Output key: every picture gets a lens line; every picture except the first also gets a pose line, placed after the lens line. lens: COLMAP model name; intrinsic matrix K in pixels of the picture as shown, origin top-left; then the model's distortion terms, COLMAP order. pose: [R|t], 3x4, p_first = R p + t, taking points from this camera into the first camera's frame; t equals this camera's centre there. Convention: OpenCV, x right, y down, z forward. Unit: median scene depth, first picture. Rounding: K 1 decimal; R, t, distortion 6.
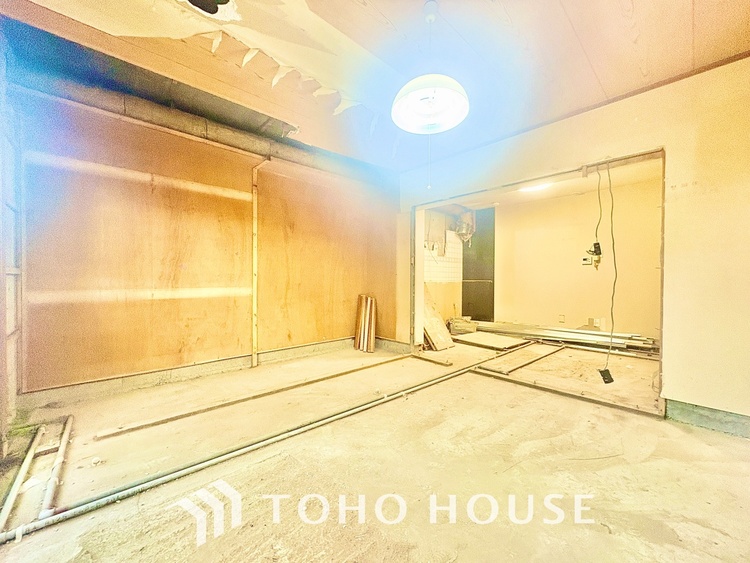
lens RADIAL K [[299.2, 0, 375.5], [0, 299.2, 281.7], [0, 0, 1]] dist [0.000229, 0.000291]
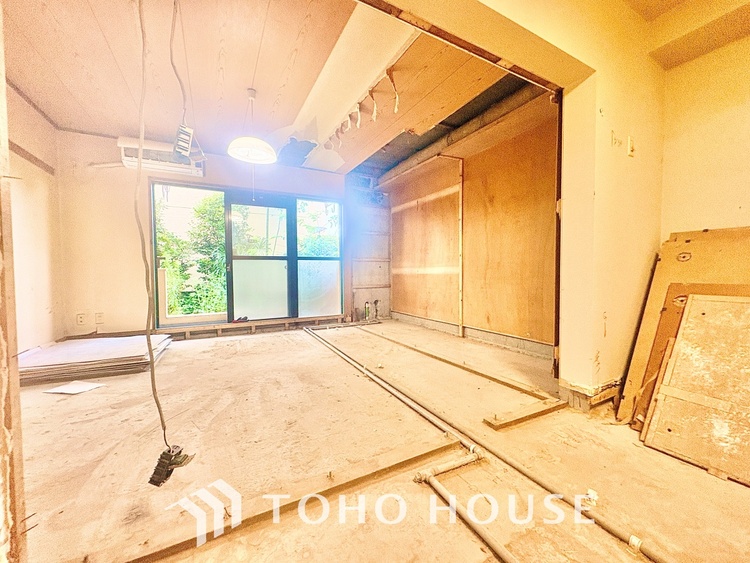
lens RADIAL K [[299.2, 0, 375.5], [0, 299.2, 281.7], [0, 0, 1]] dist [0.000229, 0.000291]
pose [[-0.252202, 0.030724, -0.967187, 0.771750], [-0.004770, 0.999444, 0.032992, 0.040308], [0.967663, 0.012934, -0.251916, 0.978455]]
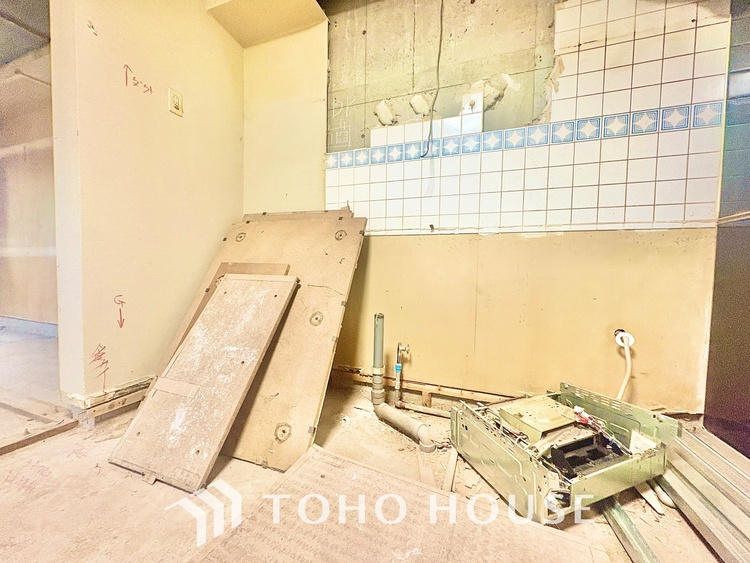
lens RADIAL K [[299.2, 0, 375.5], [0, 299.2, 281.7], [0, 0, 1]] dist [0.000229, 0.000291]
pose [[0.443059, 0.040466, -0.895579, 0.688932], [-0.028696, 0.999109, 0.030948, 0.067204], [0.896033, 0.011988, 0.443825, 1.367330]]
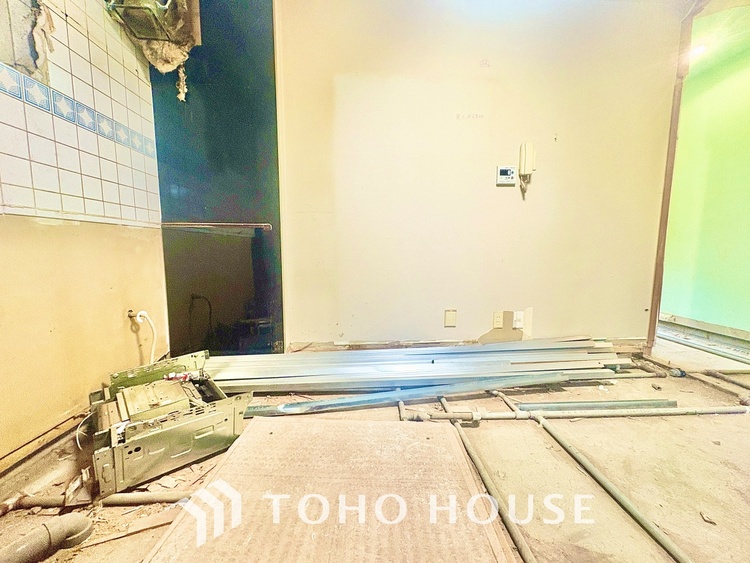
lens RADIAL K [[299.2, 0, 375.5], [0, 299.2, 281.7], [0, 0, 1]] dist [0.000229, 0.000291]
pose [[0.643129, -0.087796, 0.760708, 0.376669], [0.009894, 0.994275, 0.106388, 0.043145], [-0.765694, -0.060894, 0.640316, 1.245976]]
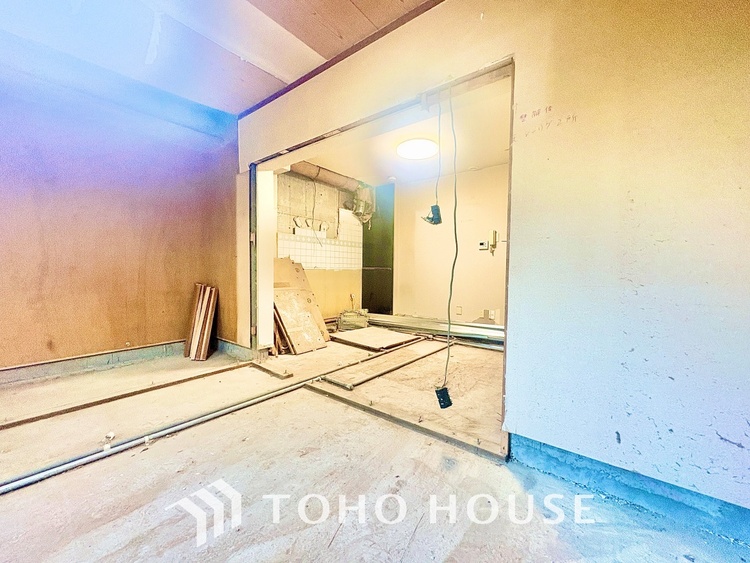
lens RADIAL K [[299.2, 0, 375.5], [0, 299.2, 281.7], [0, 0, 1]] dist [0.000229, 0.000291]
pose [[0.987629, 0.000364, 0.156808, 0.360818], [-0.005226, 0.999518, 0.030591, 0.017634], [-0.156722, -0.031032, 0.987155, 0.245872]]
